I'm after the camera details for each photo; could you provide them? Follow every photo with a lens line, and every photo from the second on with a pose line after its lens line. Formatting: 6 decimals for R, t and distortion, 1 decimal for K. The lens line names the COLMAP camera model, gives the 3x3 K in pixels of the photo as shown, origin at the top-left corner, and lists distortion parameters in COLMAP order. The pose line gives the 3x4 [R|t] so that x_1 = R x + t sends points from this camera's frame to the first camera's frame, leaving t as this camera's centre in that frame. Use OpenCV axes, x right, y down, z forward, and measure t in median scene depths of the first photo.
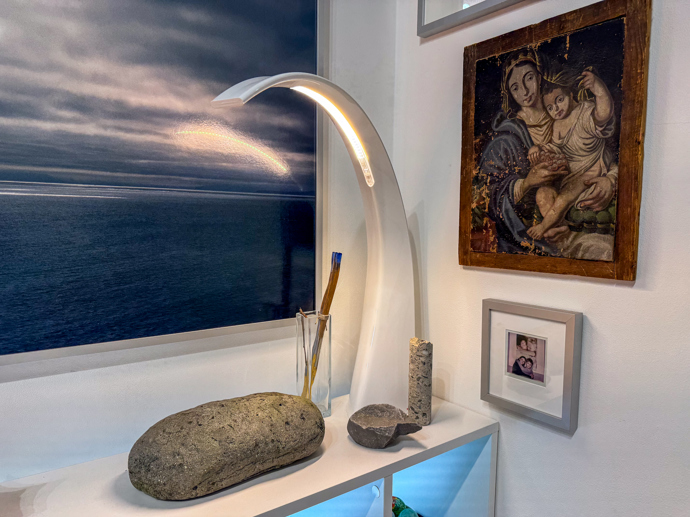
lens RADIAL K [[496.5, 0, 348.8], [0, 496.5, 259.9], [0, 0, 1]] dist [0.076630, -0.085806]
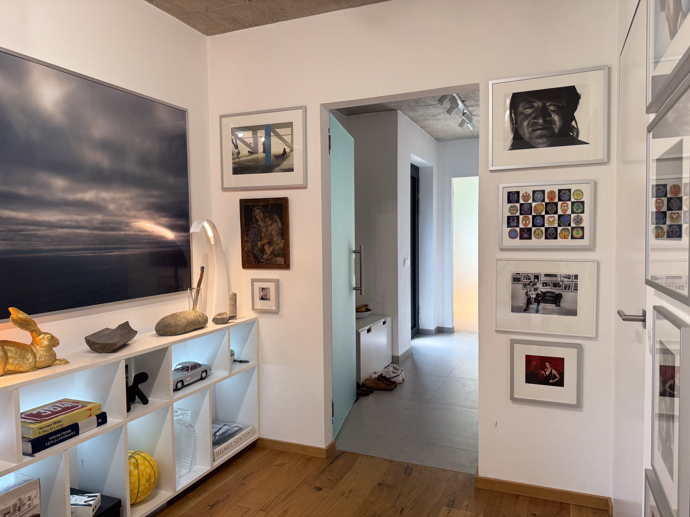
lens RADIAL K [[496.5, 0, 348.8], [0, 496.5, 259.9], [0, 0, 1]] dist [0.076630, -0.085806]
pose [[0.869755, -0.047850, 0.491159, -0.807517], [0.063283, 0.997885, -0.014846, 0.050356], [-0.489410, 0.043994, 0.870943, -2.259982]]
